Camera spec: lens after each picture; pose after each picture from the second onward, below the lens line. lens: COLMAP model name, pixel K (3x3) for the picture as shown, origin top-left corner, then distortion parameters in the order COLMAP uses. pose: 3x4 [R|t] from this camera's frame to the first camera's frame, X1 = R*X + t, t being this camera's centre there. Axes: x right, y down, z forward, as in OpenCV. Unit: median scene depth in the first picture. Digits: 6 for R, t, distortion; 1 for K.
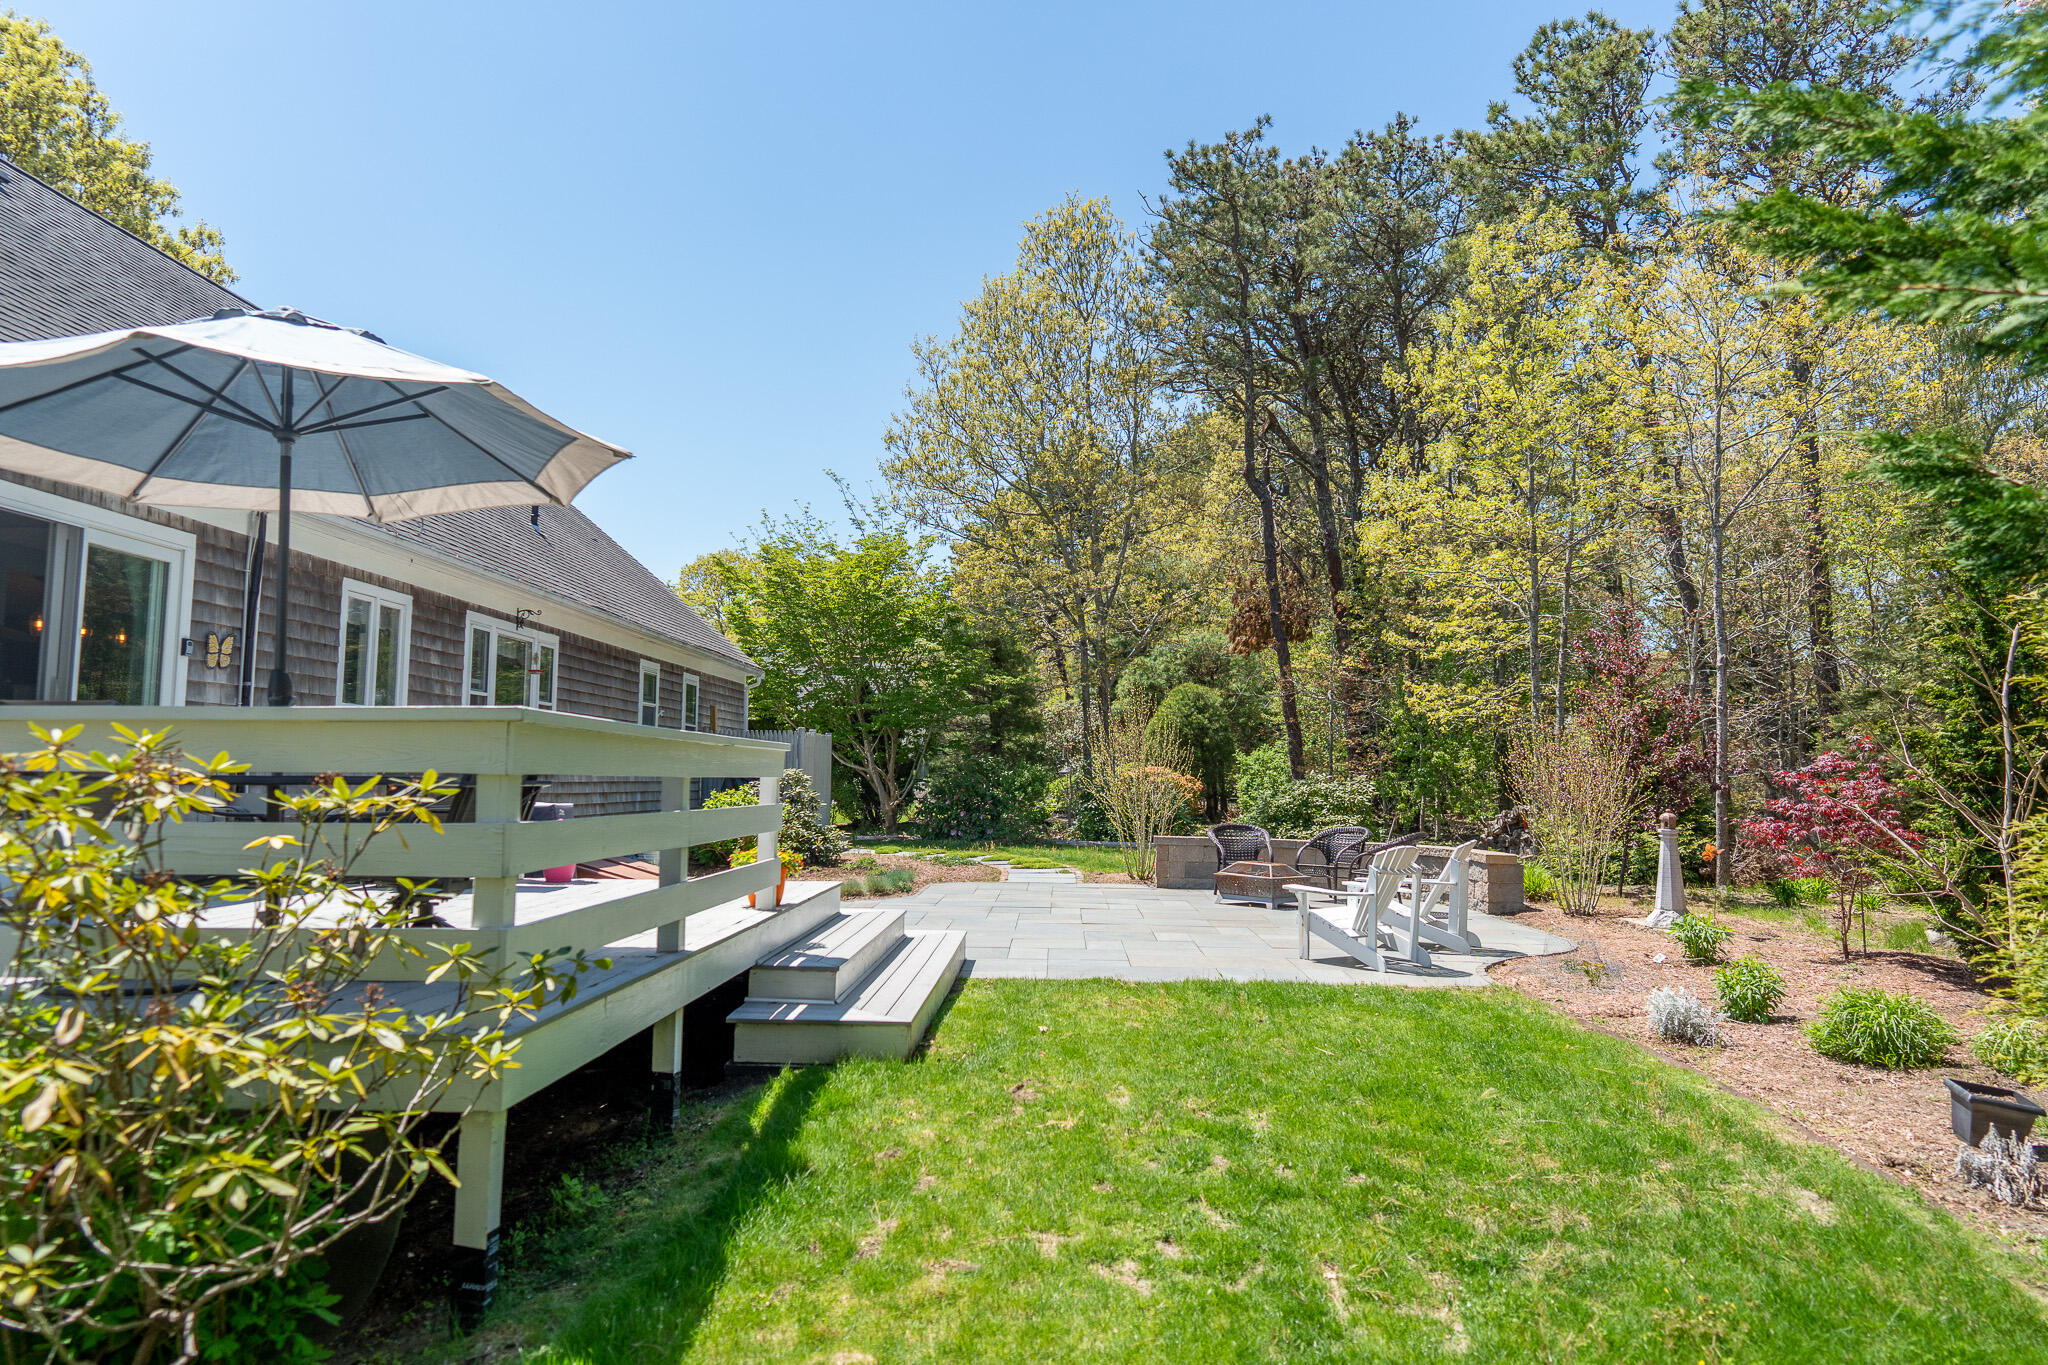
lens RADIAL K [[1351.9, 0, 1025.4], [0, 1351.9, 681.1], [0, 0, 1]] dist [-0.004422, 0.010024]
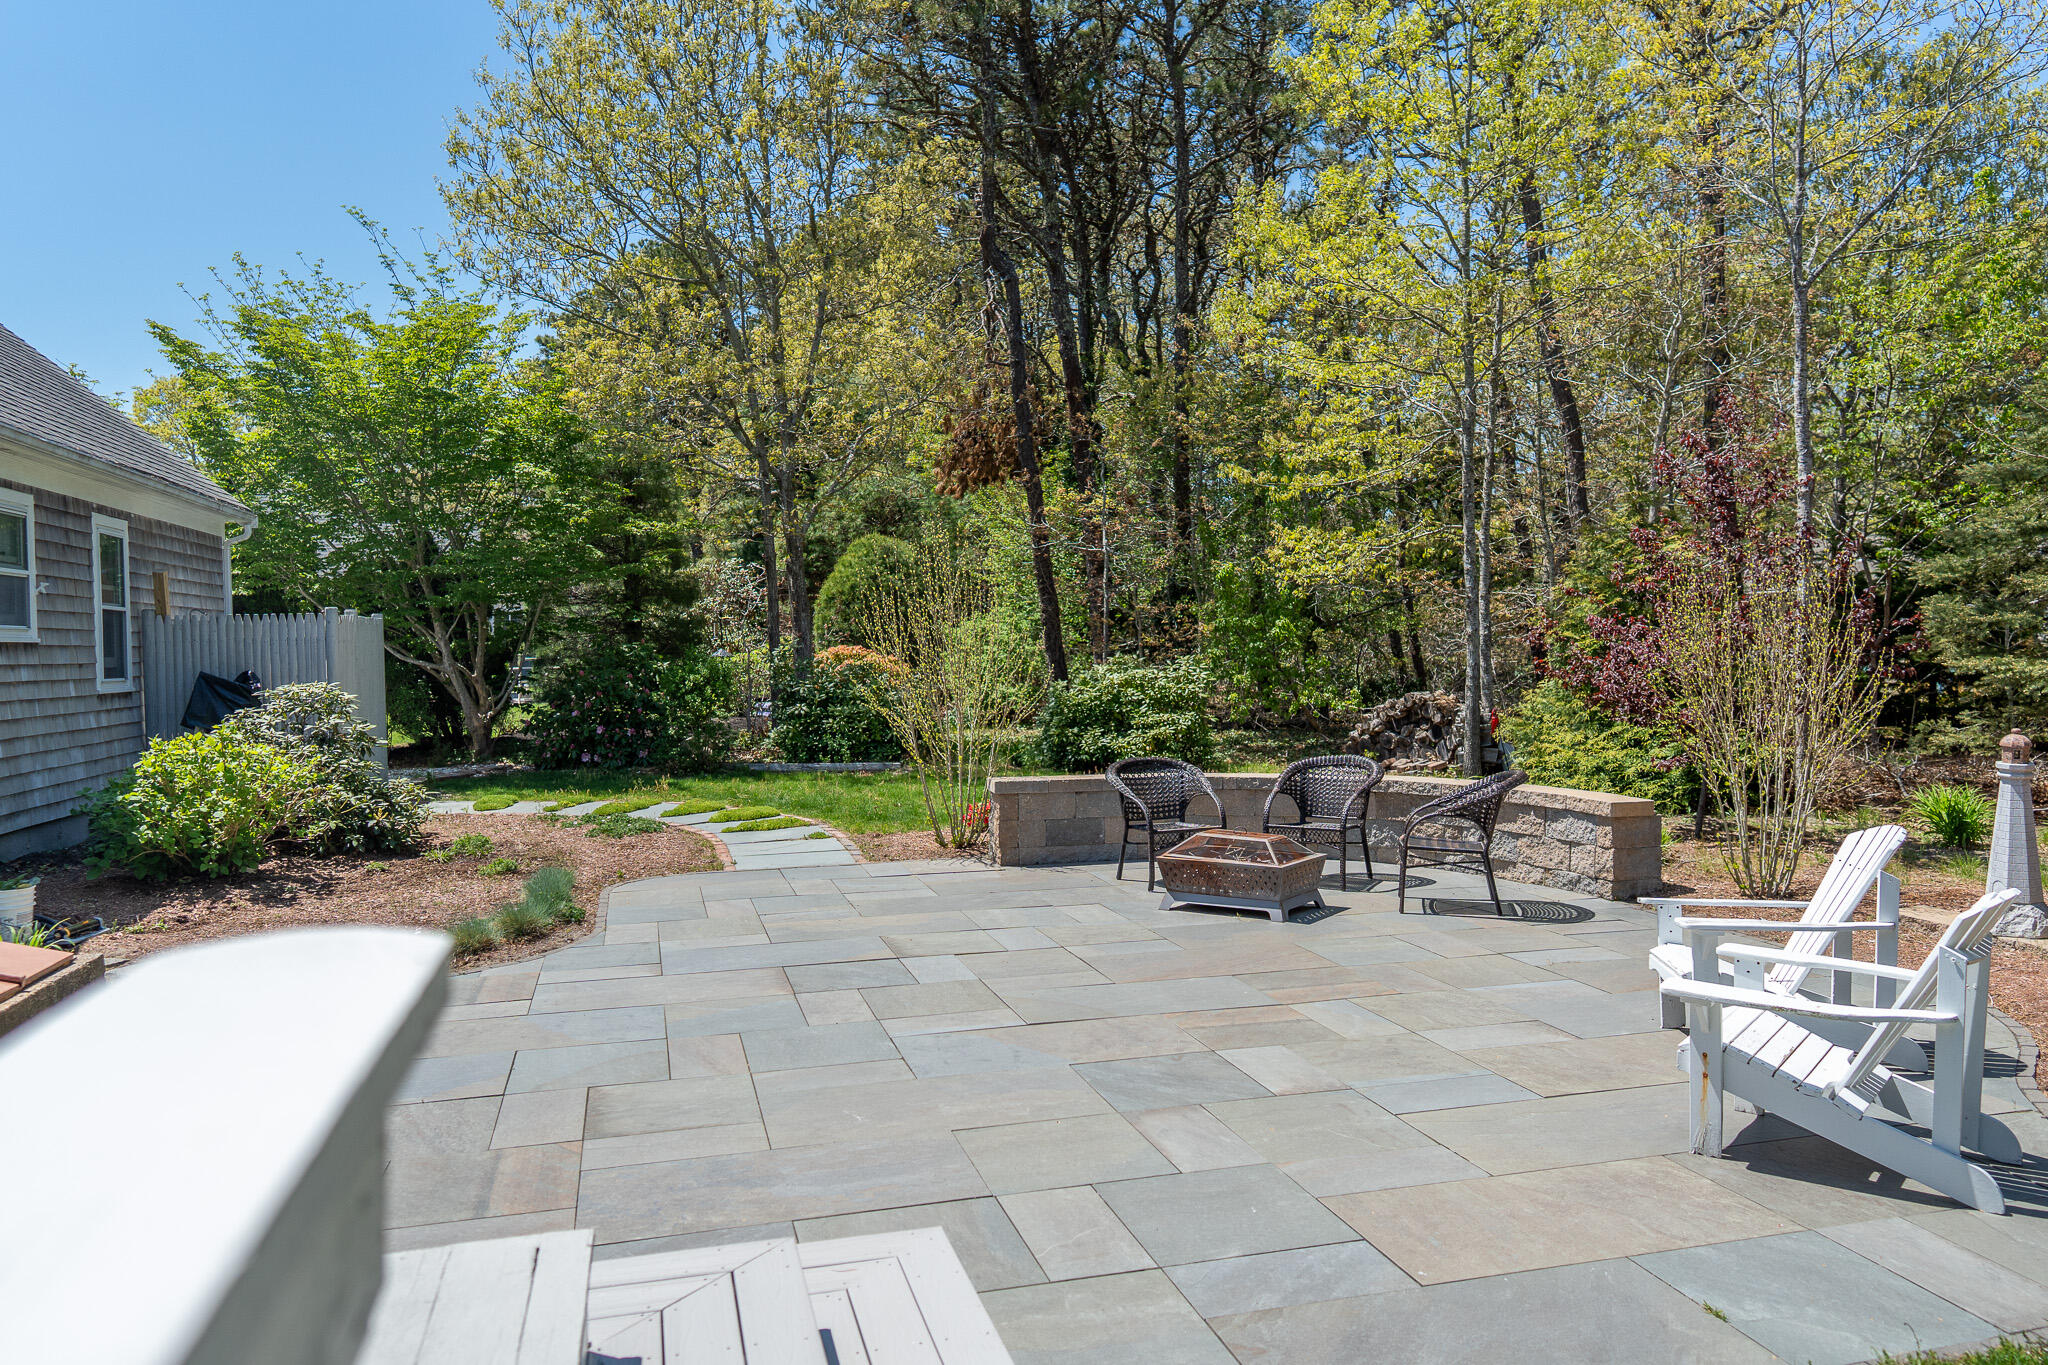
lens RADIAL K [[1434.5, 0, 1031.2], [0, 1434.5, 678.1], [0, 0, 1]] dist [-0.011167, 0.001604]
pose [[0.955759, -0.036459, 0.291883, -0.047338], [0.008062, 0.995163, 0.097908, 0.005283], [-0.294041, -0.091224, 0.951429, 0.260268]]
